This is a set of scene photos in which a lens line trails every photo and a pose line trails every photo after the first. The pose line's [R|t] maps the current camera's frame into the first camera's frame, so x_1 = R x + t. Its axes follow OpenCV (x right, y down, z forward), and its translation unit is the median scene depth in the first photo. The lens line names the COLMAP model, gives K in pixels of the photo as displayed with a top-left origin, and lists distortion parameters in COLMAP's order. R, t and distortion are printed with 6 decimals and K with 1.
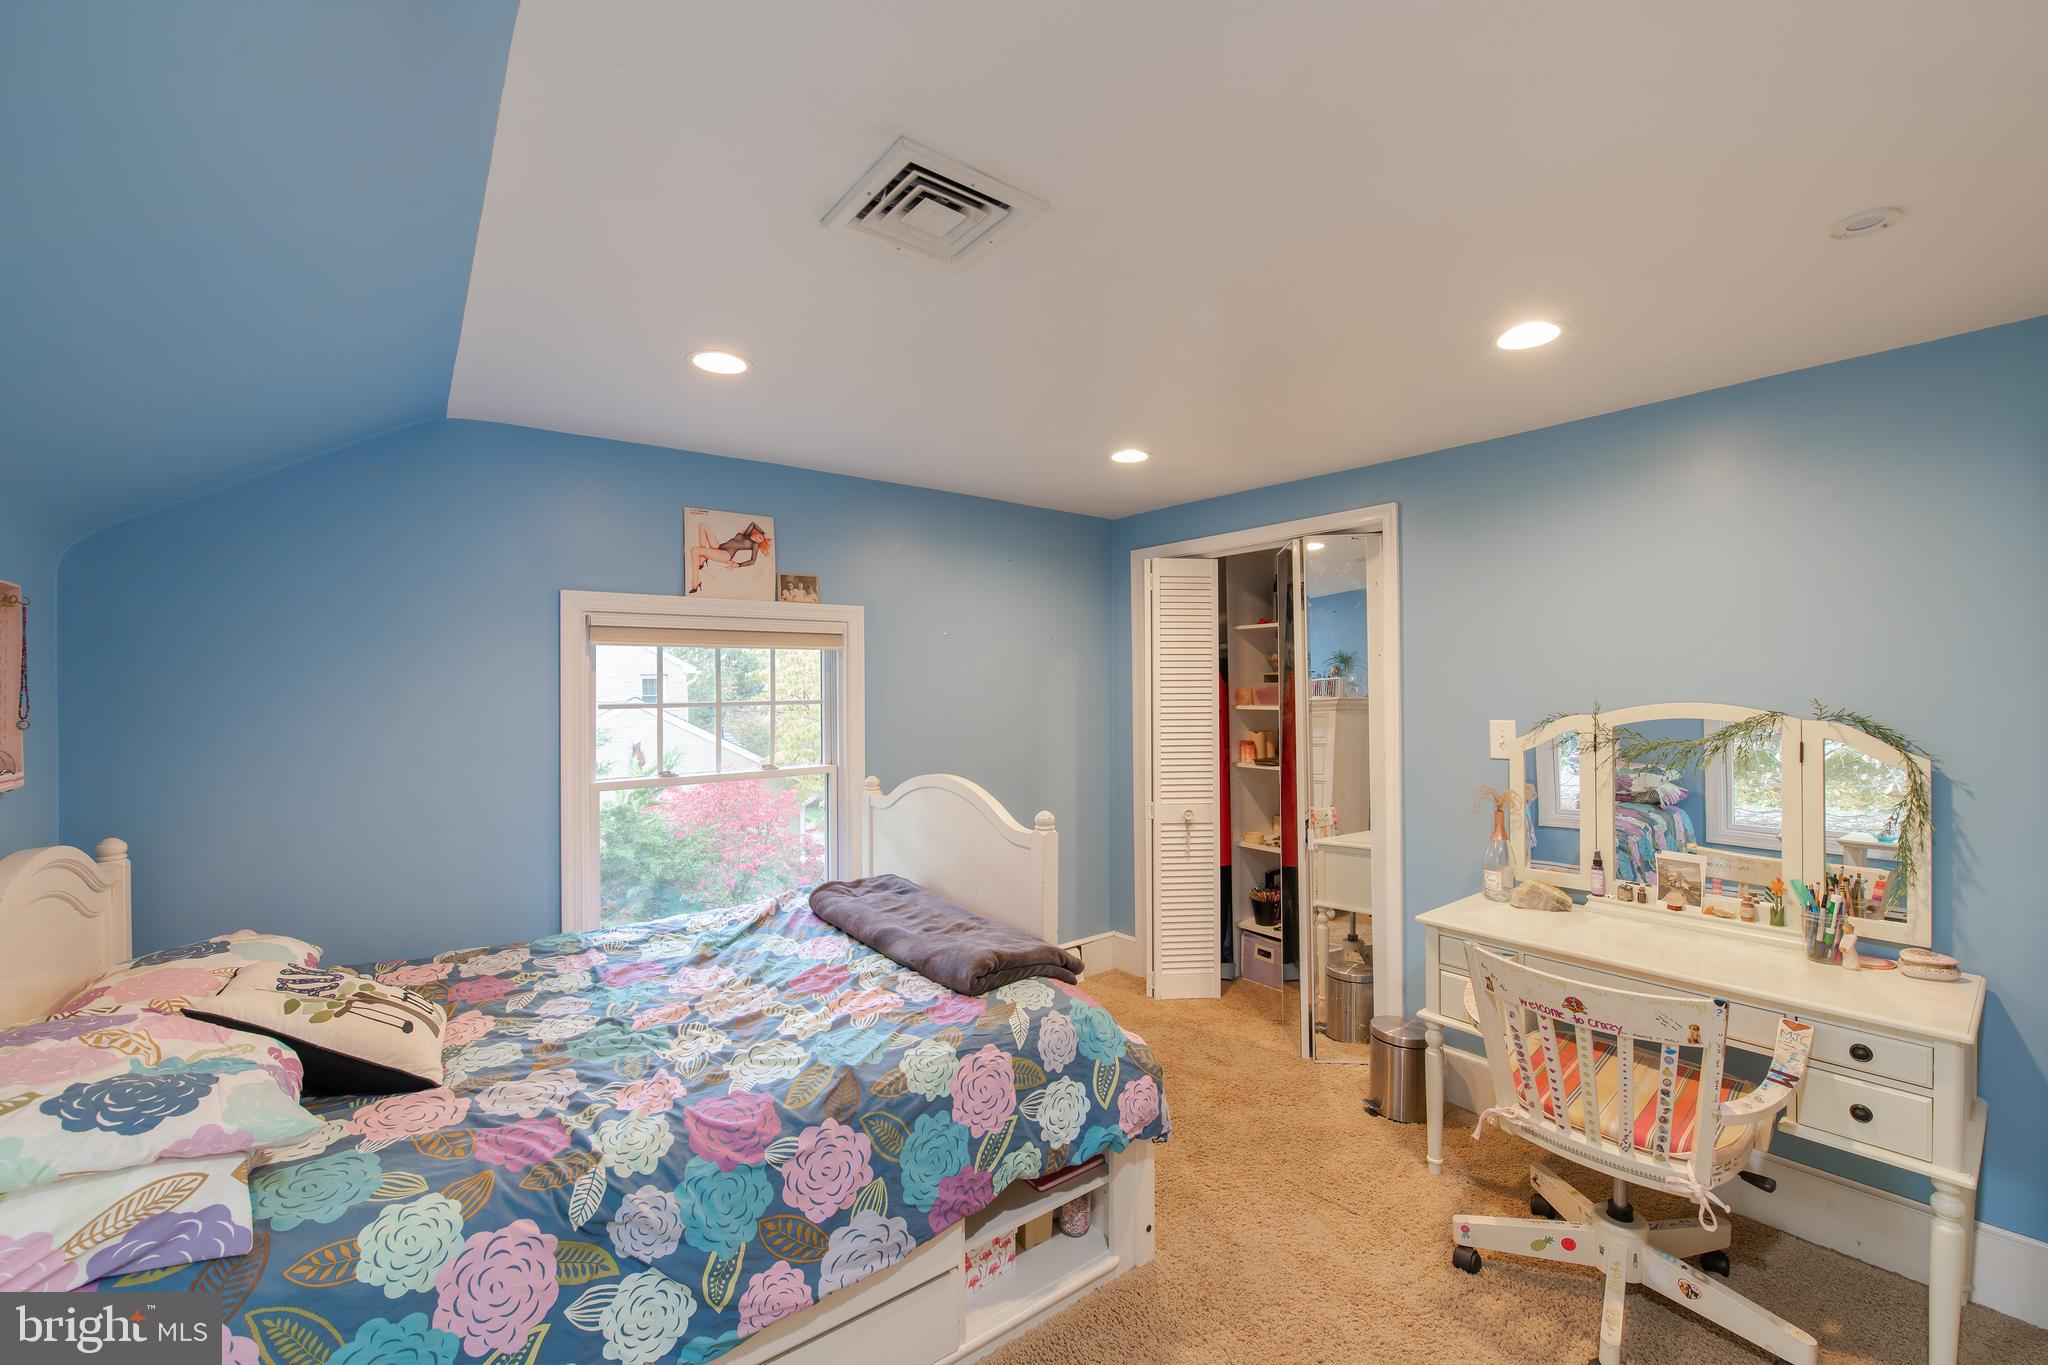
lens RADIAL K [[822.9, 0, 1029.1], [0, 822.9, 682.1], [0, 0, 1]] dist [-0.014010, -0.001694]
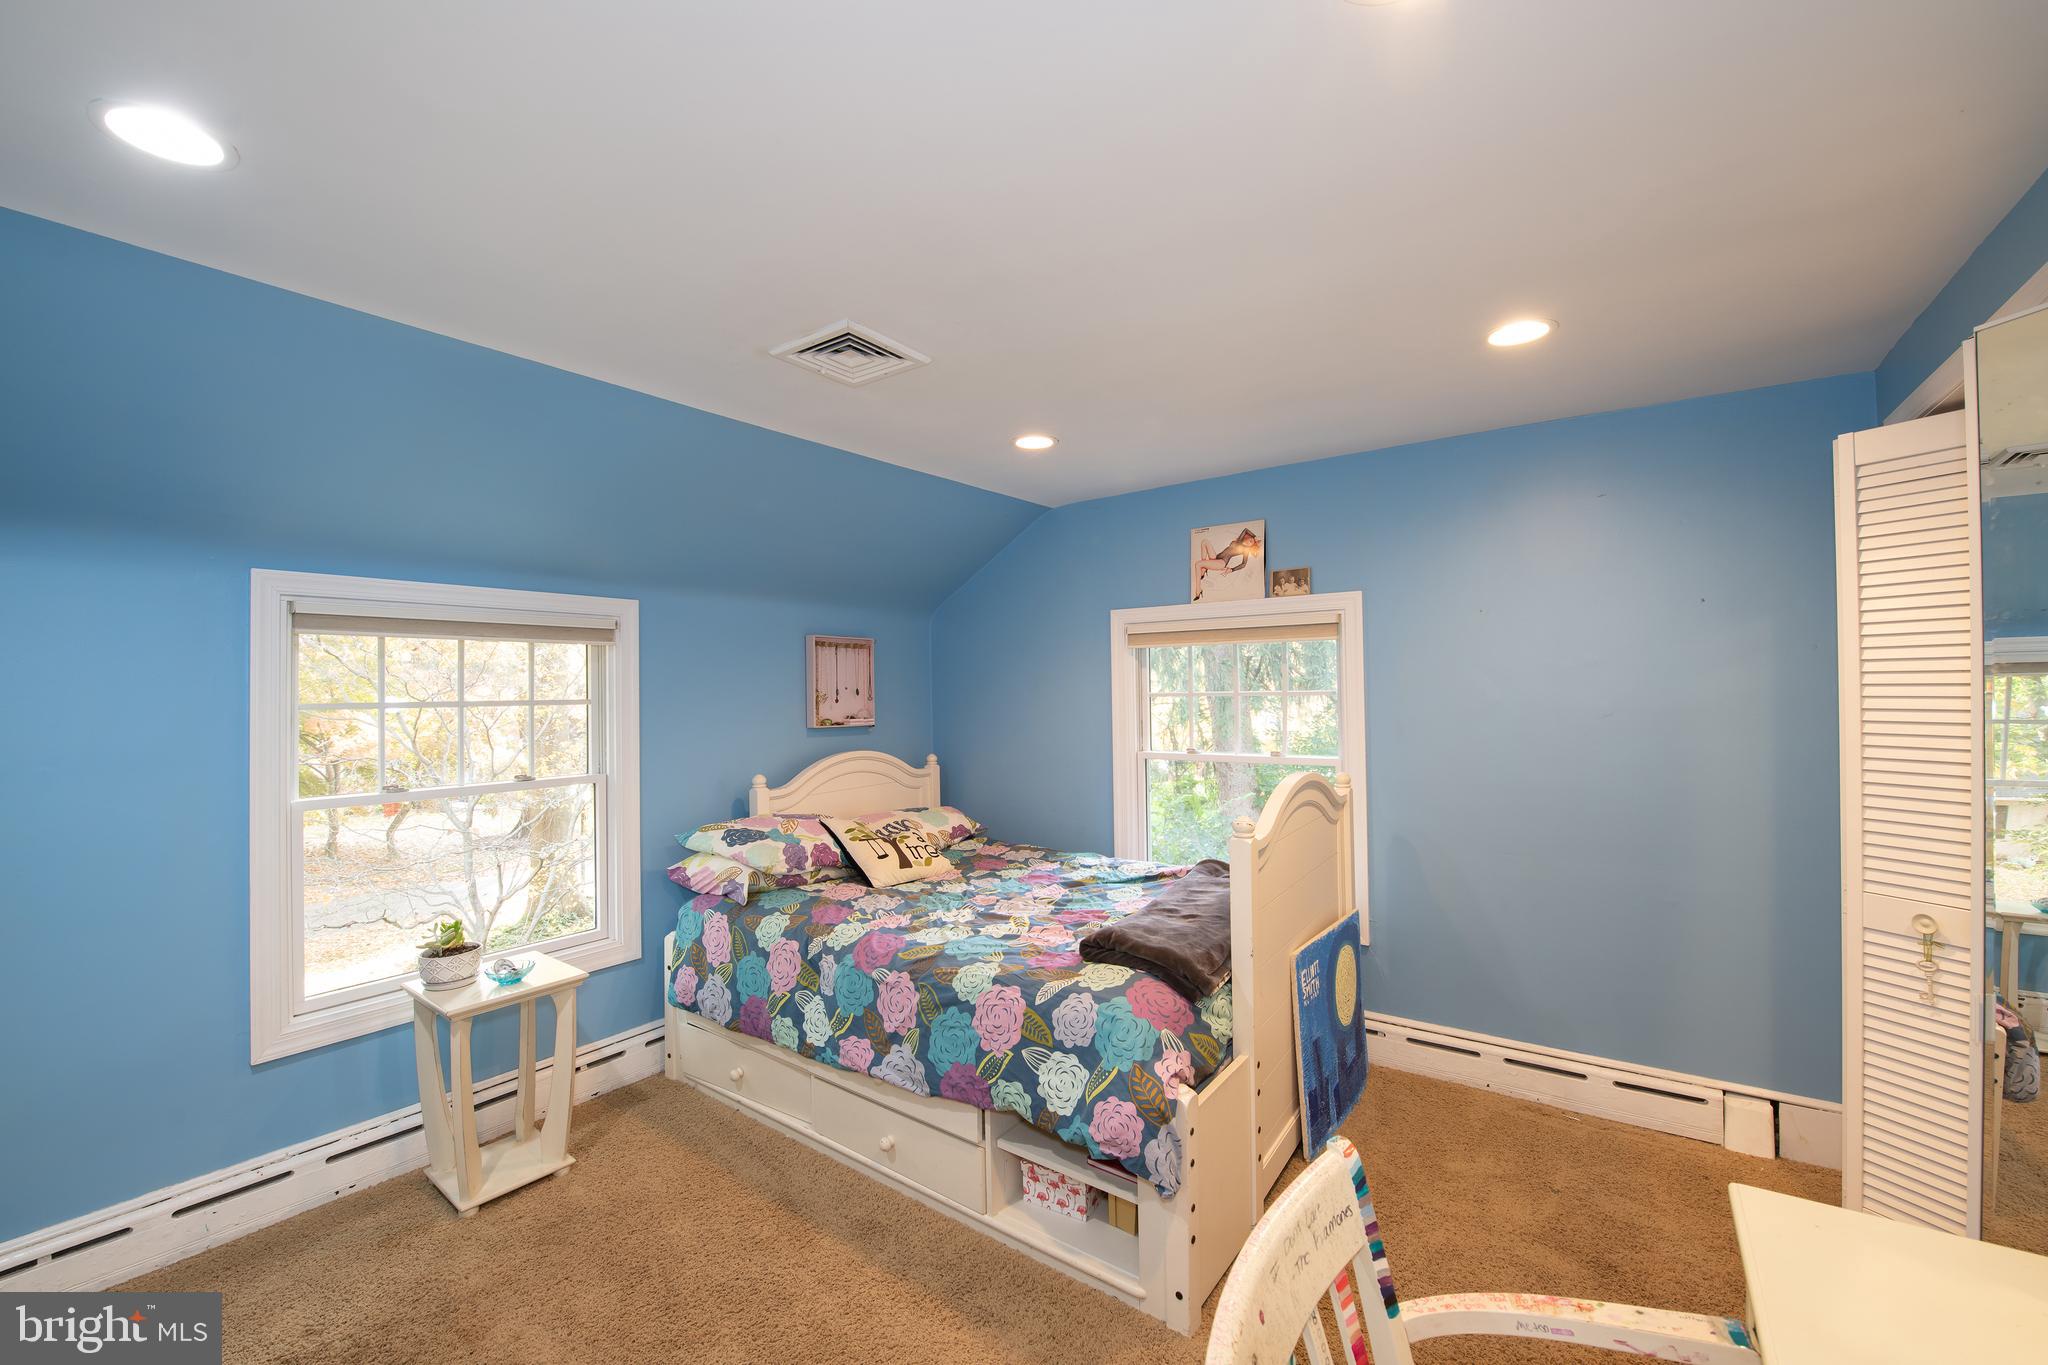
lens RADIAL K [[822.9, 0, 1027.1], [0, 822.9, 682.6], [0, 0, 1]] dist [-0.014010, -0.001694]
pose [[0.278310, -0.001621, -0.960490, 1.064967], [0.015317, 0.999879, 0.002751, 0.006023], [0.960369, -0.015477, 0.278301, 0.687210]]
